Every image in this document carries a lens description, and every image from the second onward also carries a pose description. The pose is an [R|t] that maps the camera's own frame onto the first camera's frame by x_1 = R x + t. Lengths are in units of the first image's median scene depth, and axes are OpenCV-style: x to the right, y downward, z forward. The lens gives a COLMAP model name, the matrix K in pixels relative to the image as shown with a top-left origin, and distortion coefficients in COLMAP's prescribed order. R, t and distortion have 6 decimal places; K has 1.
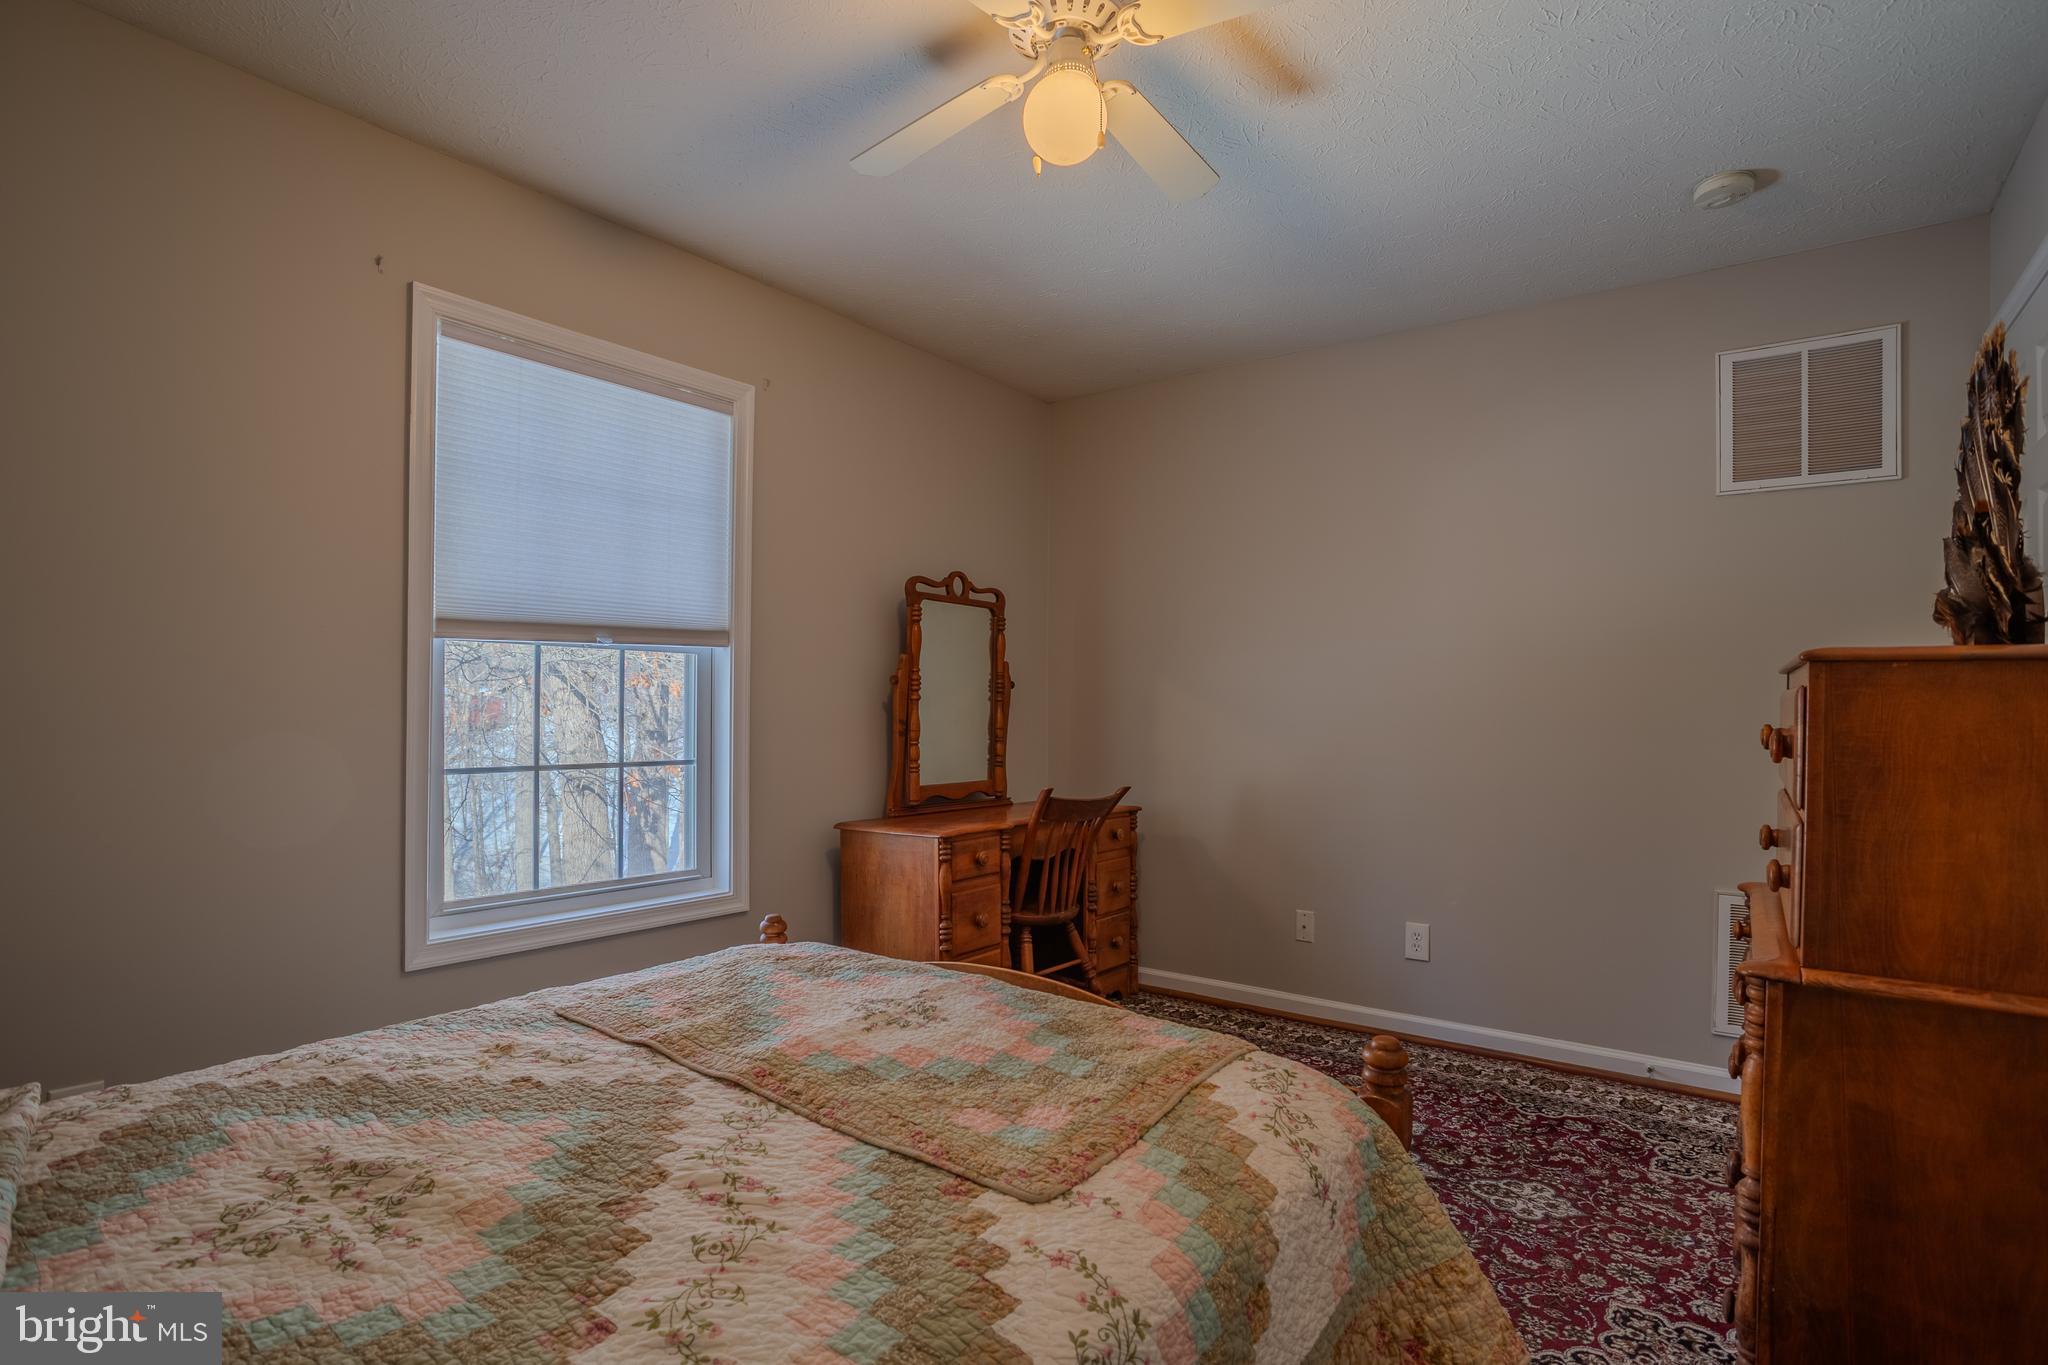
lens RADIAL K [[1017.6, 0, 1029.9], [0, 1017.6, 716.1], [0, 0, 1]] dist [-0.057926, 0.022518]
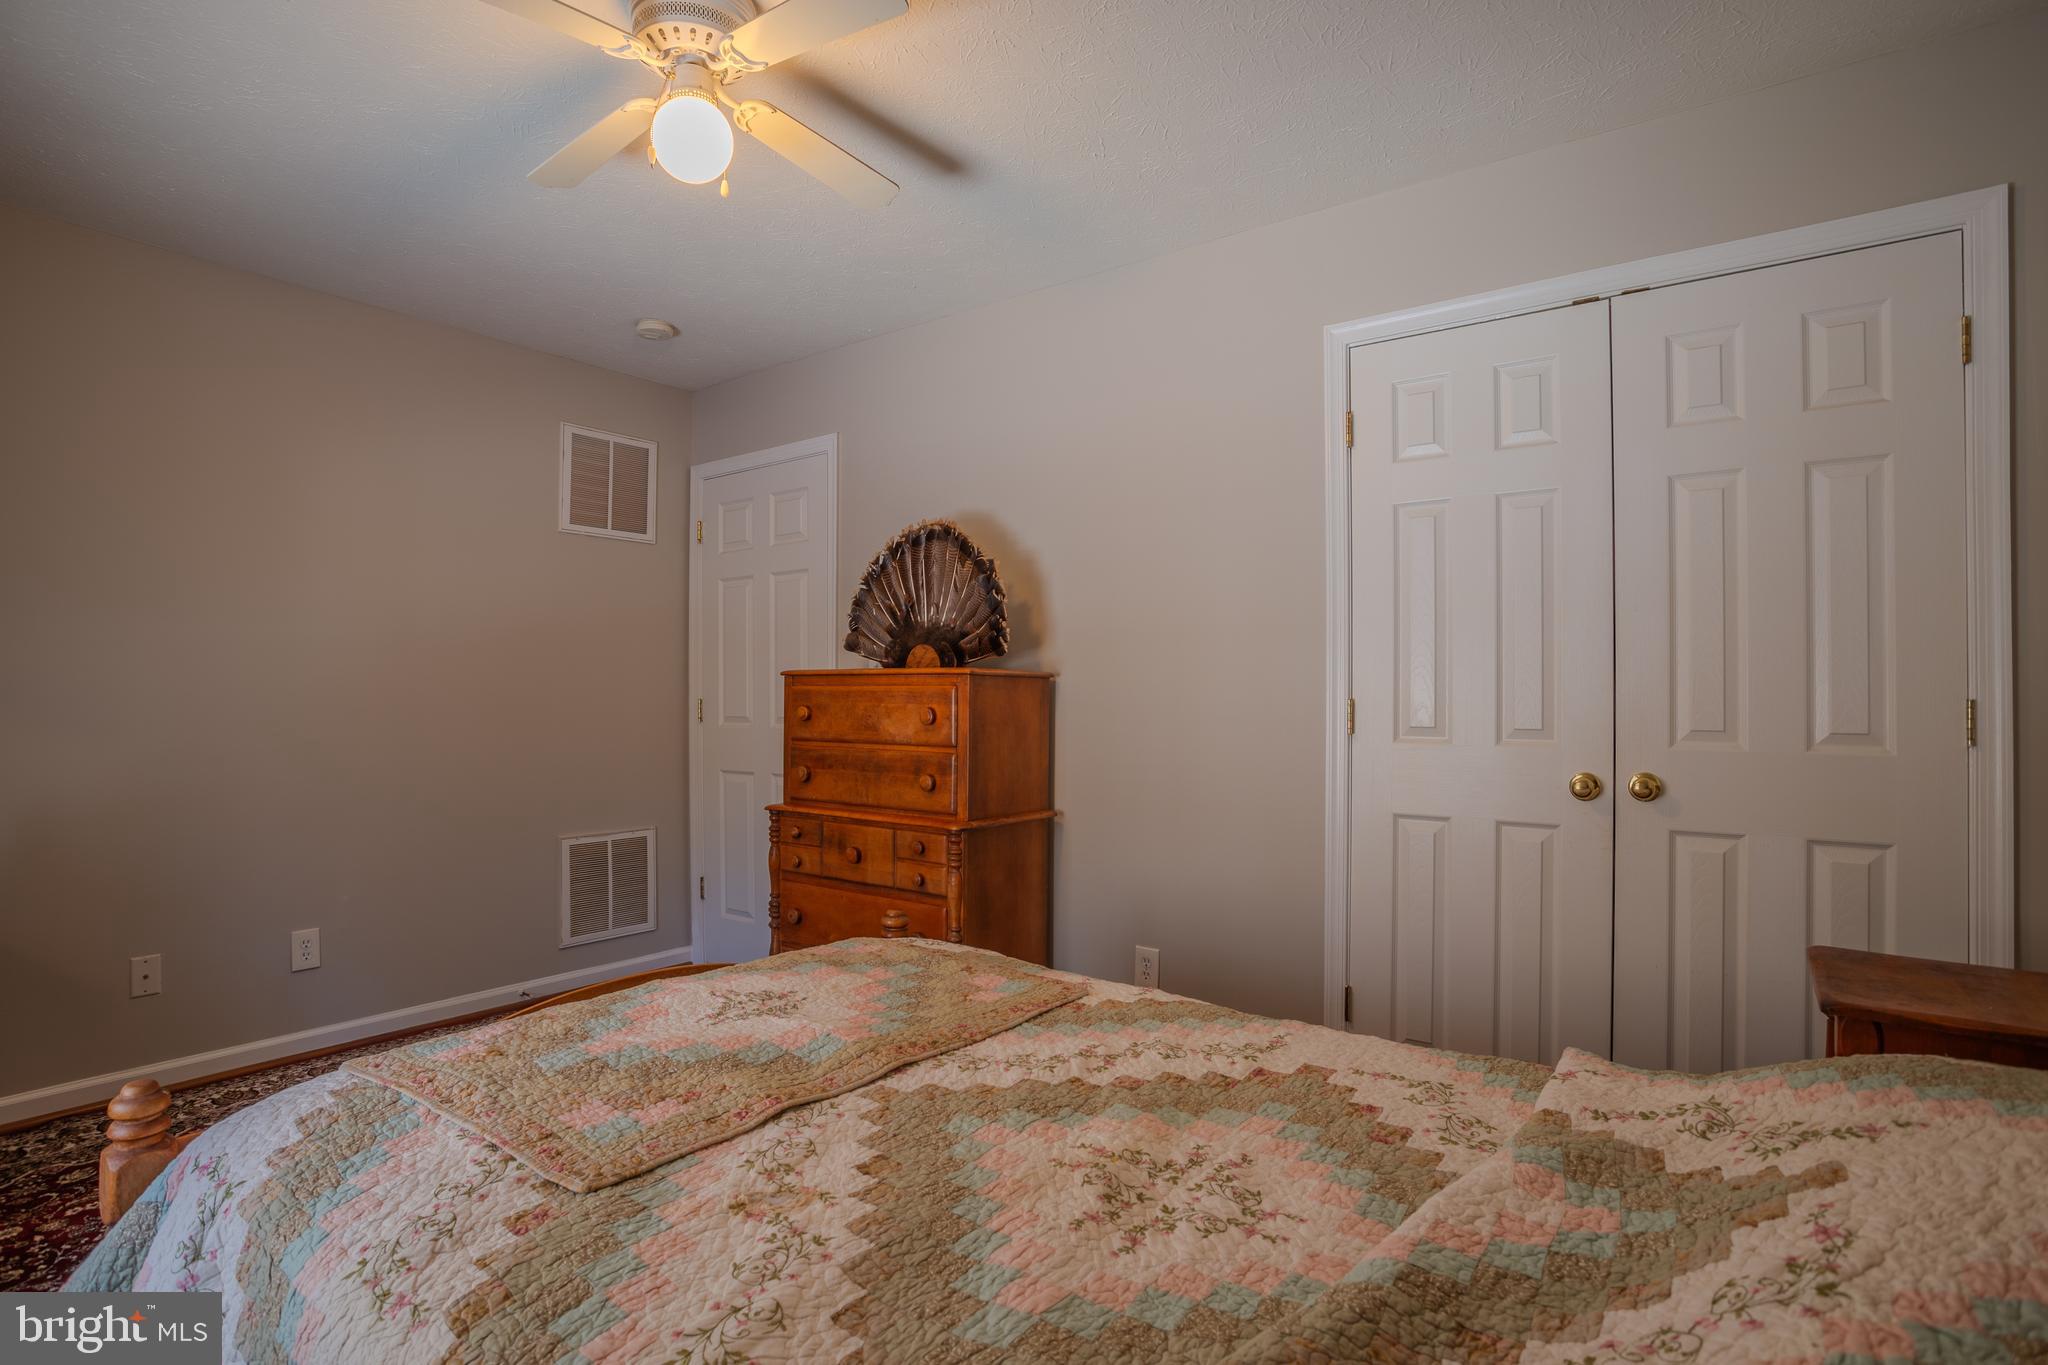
lens RADIAL K [[1017.6, 0, 1021.3], [0, 1017.6, 688.0], [0, 0, 1]] dist [-0.057926, 0.022518]
pose [[-0.015807, 0.003123, 0.999870, -1.288443], [0.006927, 0.999971, -0.003014, -0.019581], [-0.999851, 0.006878, -0.015828, 0.861441]]
